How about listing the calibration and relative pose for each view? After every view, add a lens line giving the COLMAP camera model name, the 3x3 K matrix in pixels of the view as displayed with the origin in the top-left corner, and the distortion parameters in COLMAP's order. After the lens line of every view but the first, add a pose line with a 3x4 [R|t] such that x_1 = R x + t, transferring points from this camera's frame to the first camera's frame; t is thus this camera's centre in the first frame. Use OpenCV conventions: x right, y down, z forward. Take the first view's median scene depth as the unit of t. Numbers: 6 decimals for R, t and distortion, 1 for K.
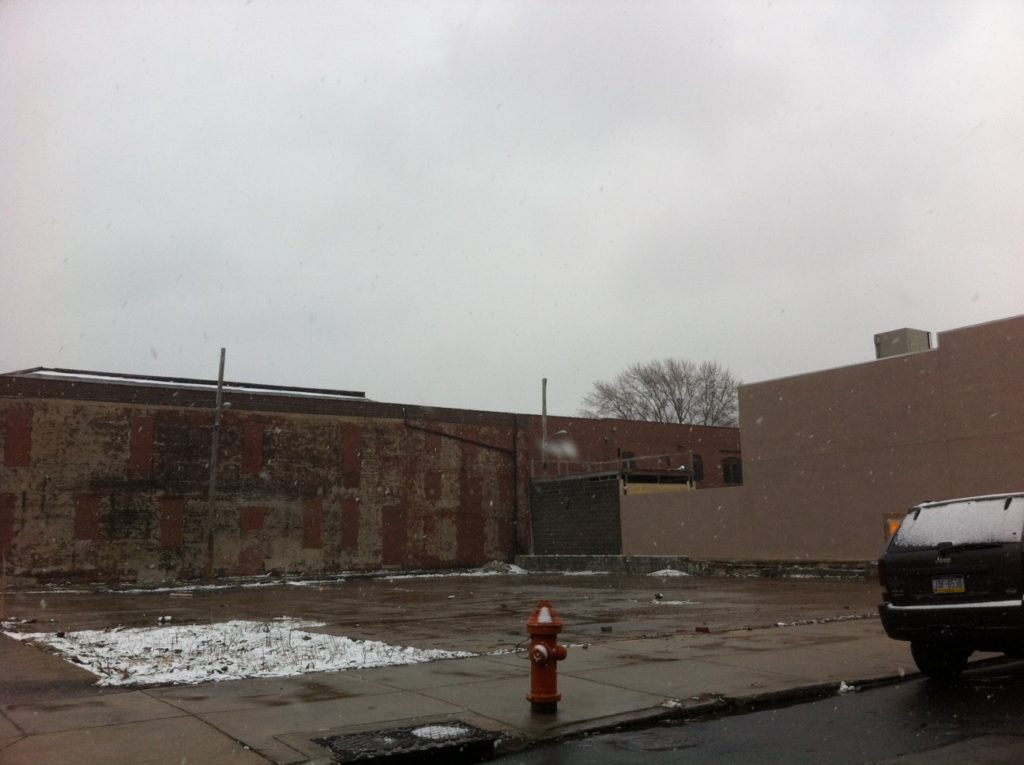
lens RADIAL K [[977.7, 0, 512.0], [0, 977.7, 382.5], [0, 0, 1]] dist [0.057489, -0.020610]
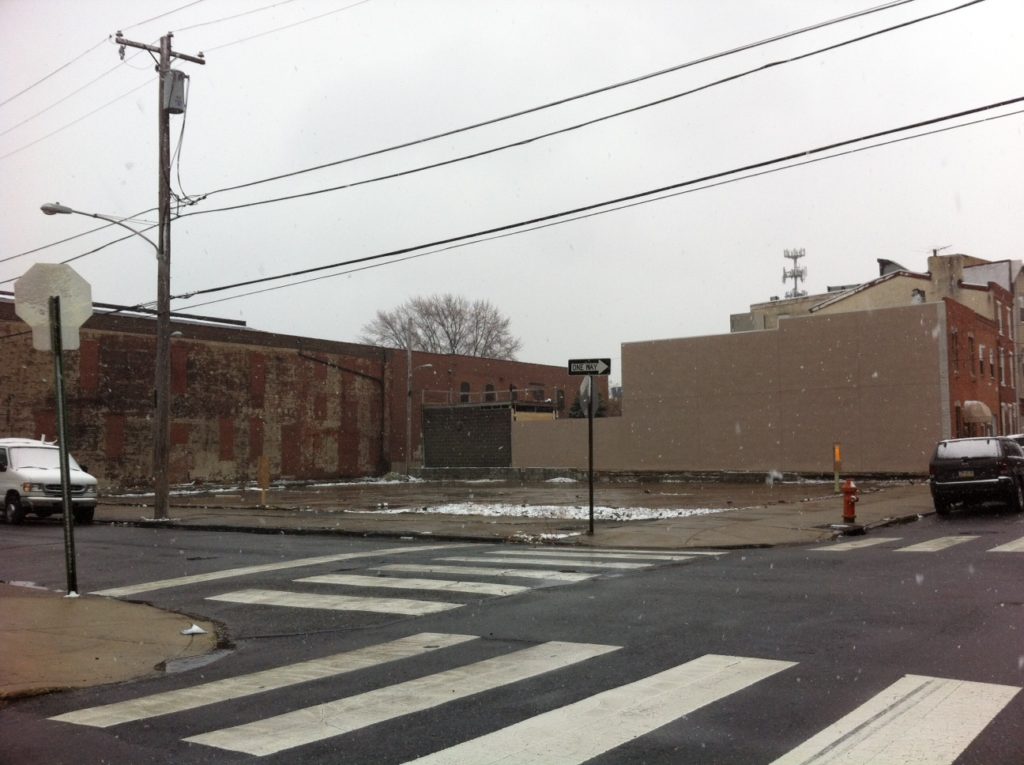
lens RADIAL K [[977.7, 0, 512.0], [0, 977.7, 382.5], [0, 0, 1]] dist [0.057489, -0.020610]
pose [[0.947267, 0.032599, 0.318783, -0.255517], [-0.059059, 0.995531, 0.073690, -0.024698], [-0.314956, -0.088631, 0.944959, -0.171848]]
